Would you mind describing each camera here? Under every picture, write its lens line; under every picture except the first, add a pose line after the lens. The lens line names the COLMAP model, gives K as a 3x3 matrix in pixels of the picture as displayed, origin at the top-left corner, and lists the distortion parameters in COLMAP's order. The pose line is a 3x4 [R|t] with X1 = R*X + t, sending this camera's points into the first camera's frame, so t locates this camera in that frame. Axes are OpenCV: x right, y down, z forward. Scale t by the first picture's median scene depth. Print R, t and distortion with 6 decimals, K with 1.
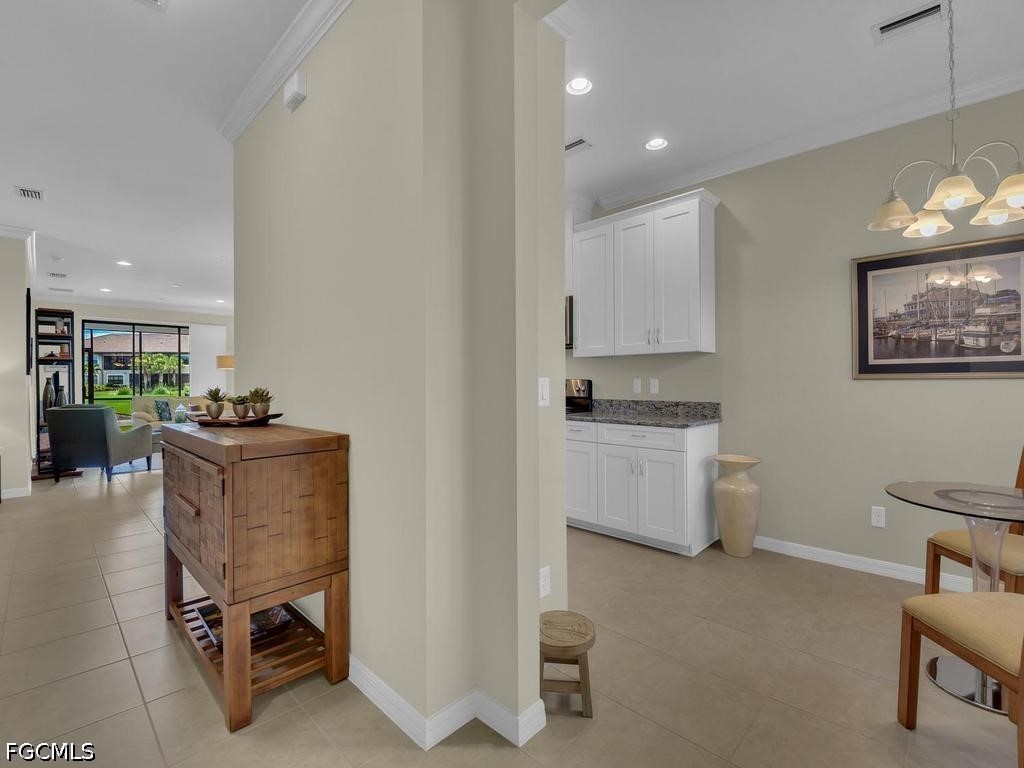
lens RADIAL K [[464.6, 0, 508.5], [0, 464.6, 388.6], [0, 0, 1]] dist [-0.002624, -0.011449]
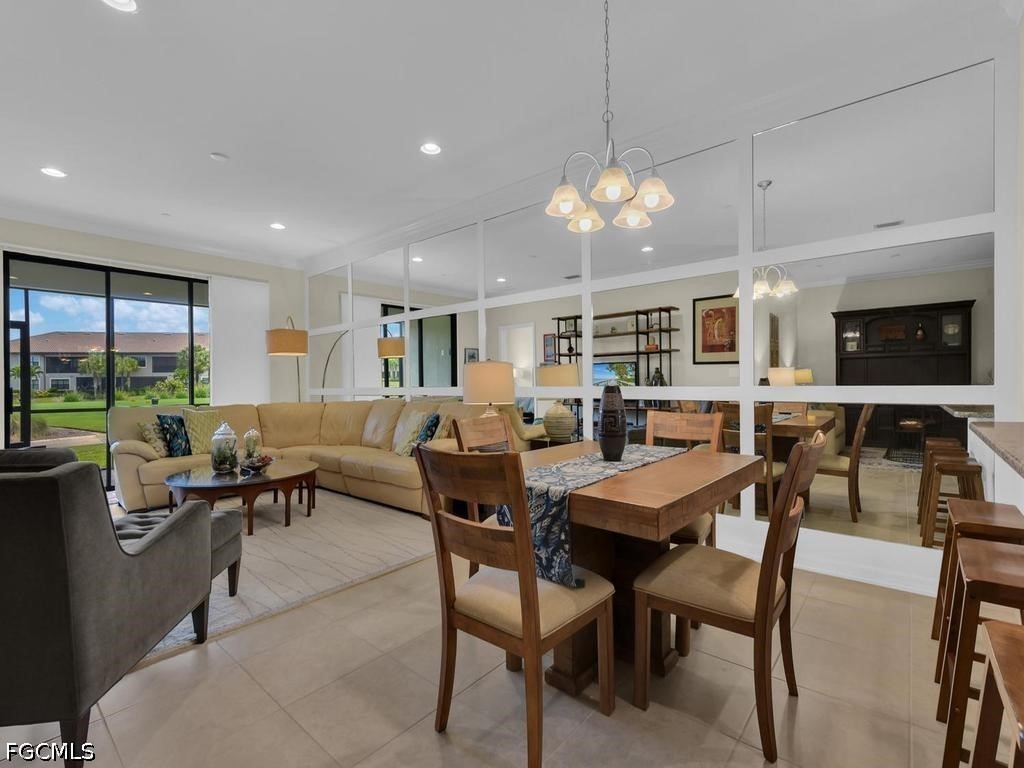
lens RADIAL K [[464.6, 0, 515.7], [0, 464.6, 388.1], [0, 0, 1]] dist [-0.002624, -0.011449]
pose [[0.996955, -0.010537, 0.077262, -1.042322], [0.010798, 0.999937, -0.002958, 0.004070], [-0.077226, 0.003784, 0.997006, 1.181929]]
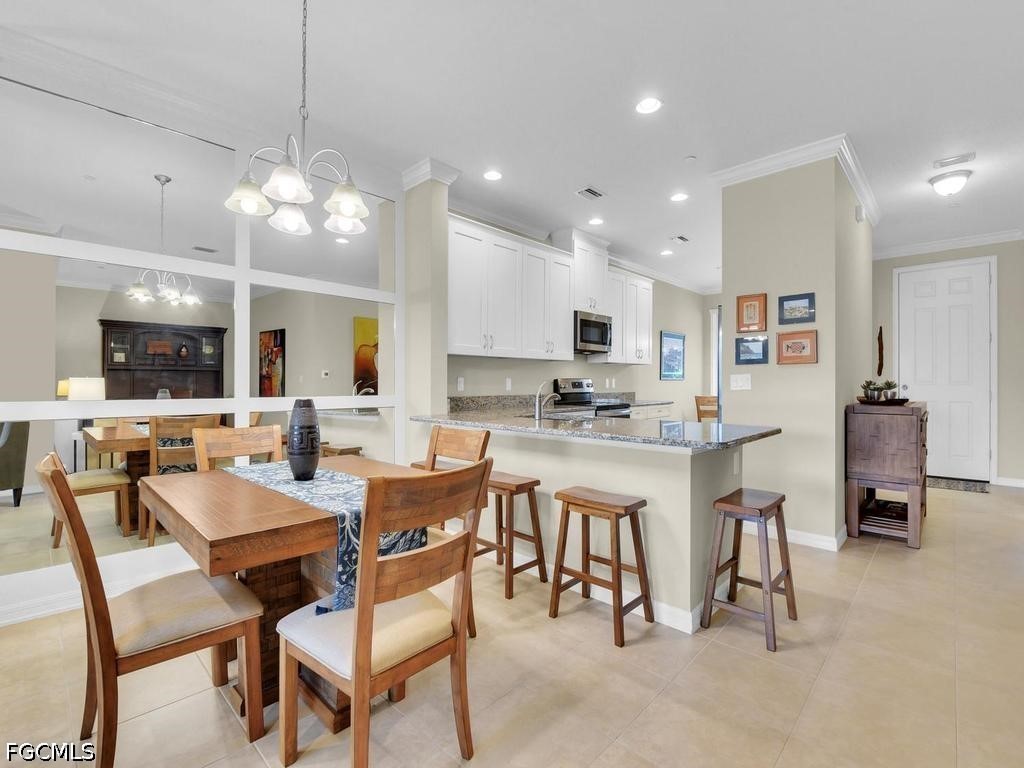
lens RADIAL K [[464.6, 0, 511.7], [0, 464.6, 390.1], [0, 0, 1]] dist [-0.002624, -0.011449]
pose [[-0.014164, -0.007937, 0.999868, -1.401057], [0.025961, 0.999628, 0.008303, -0.006323], [-0.999563, 0.026075, -0.013953, 1.498156]]
